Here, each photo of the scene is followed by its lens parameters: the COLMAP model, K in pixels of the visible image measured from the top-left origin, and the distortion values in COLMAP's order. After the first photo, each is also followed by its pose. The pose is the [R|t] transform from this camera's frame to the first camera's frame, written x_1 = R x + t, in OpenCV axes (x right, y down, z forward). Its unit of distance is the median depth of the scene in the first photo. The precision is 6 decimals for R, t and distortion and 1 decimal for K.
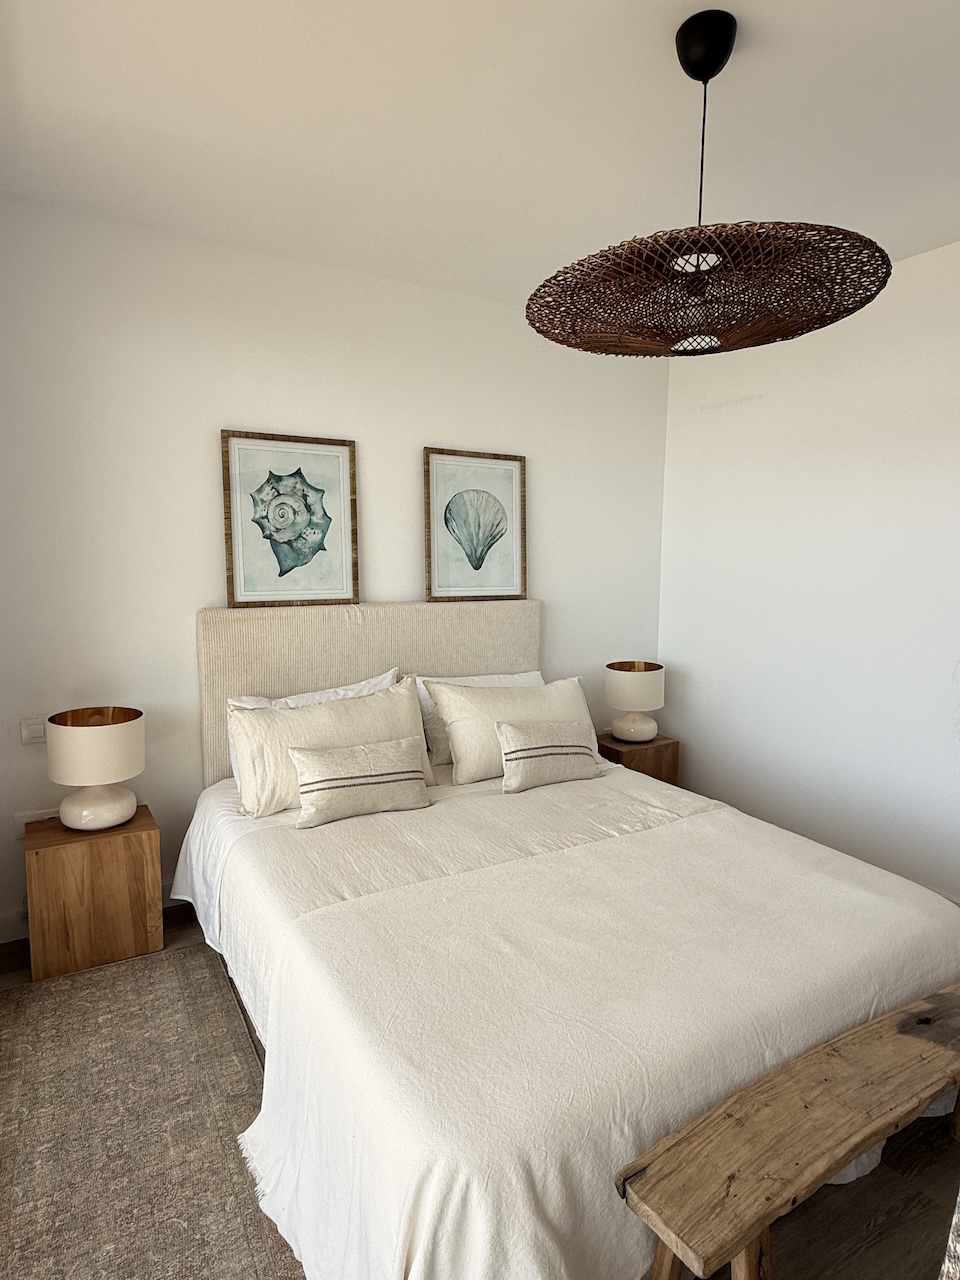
lens RADIAL K [[703.9, 0, 483.6], [0, 703.9, 640.2], [0, 0, 1]] dist [-0.006601, 0.000598]
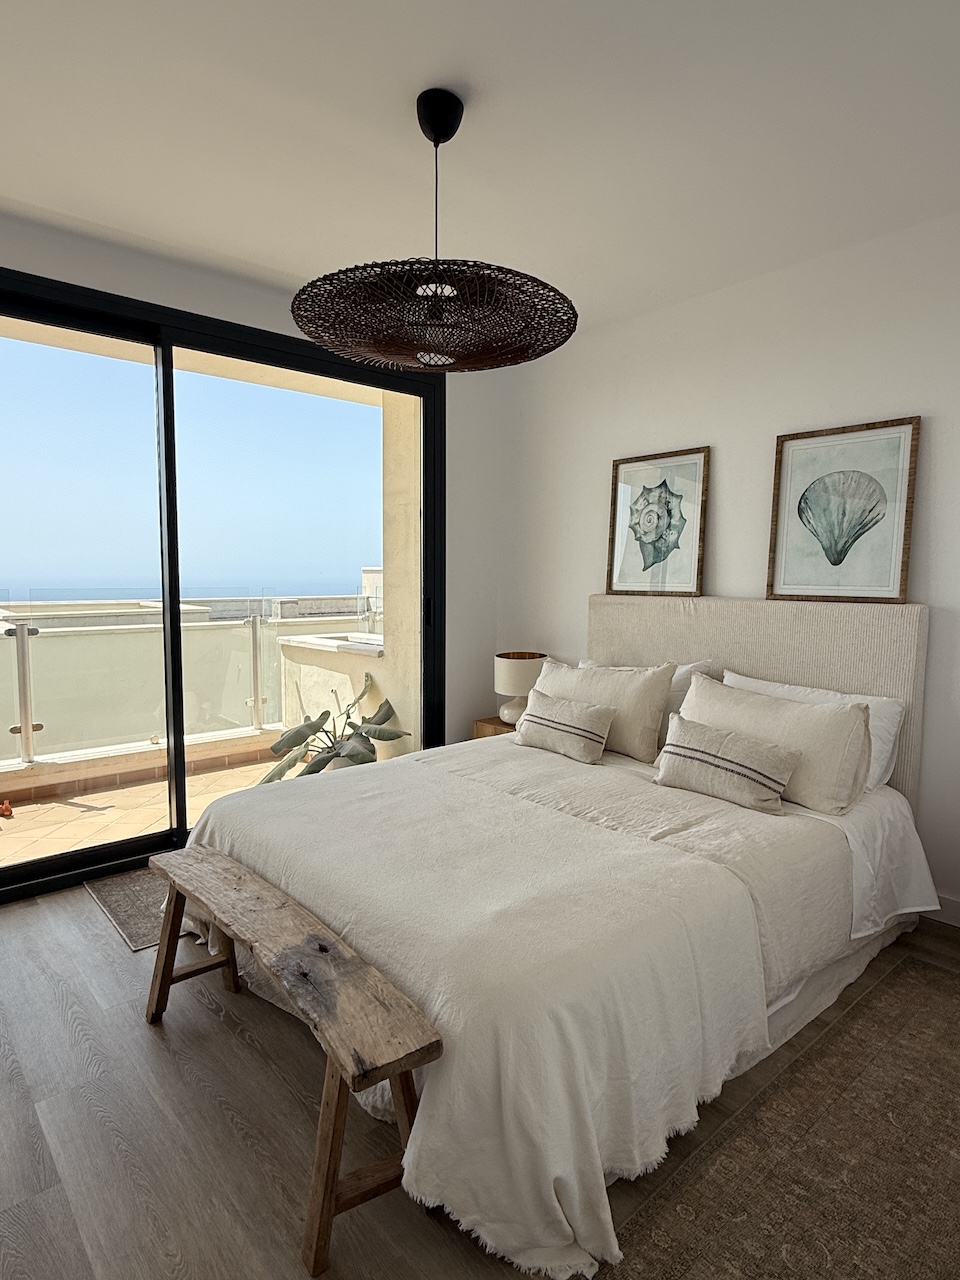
lens RADIAL K [[703.9, 0, 486.7], [0, 703.9, 646.1], [0, 0, 1]] dist [-0.006601, 0.000598]
pose [[0.211870, 0.093294, -0.972835, 0.830323], [-0.120841, 0.990295, 0.068651, -0.012379], [0.969798, 0.103013, 0.221087, 0.467986]]
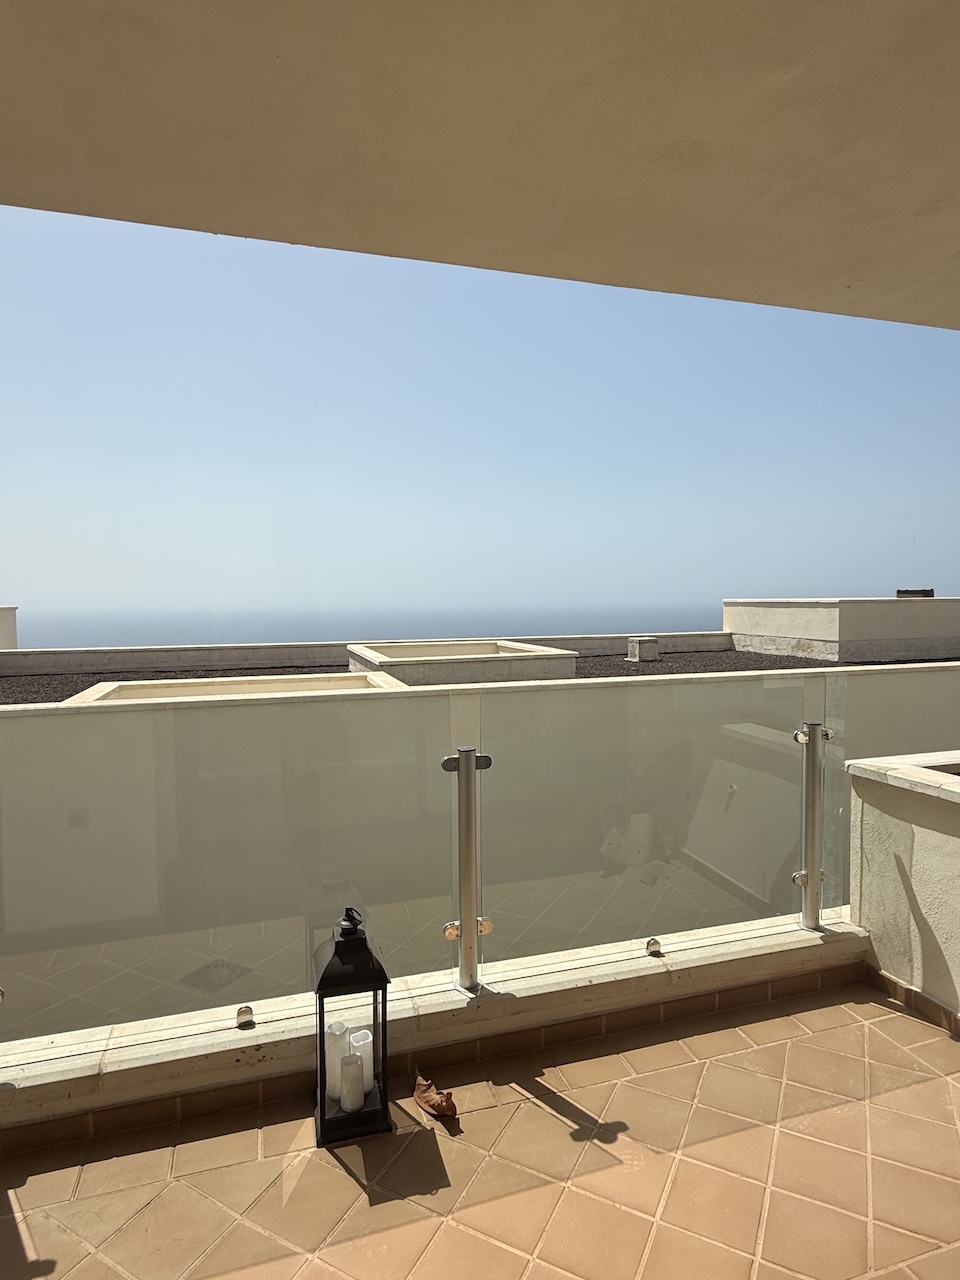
lens RADIAL K [[703.9, 0, 486.6], [0, 703.9, 636.4], [0, 0, 1]] dist [-0.006601, 0.000598]
pose [[-0.229651, 0.040277, -0.972439, 0.467013], [-0.100749, 0.992792, 0.064913, -0.023296], [0.968045, 0.112880, -0.223937, 0.277508]]
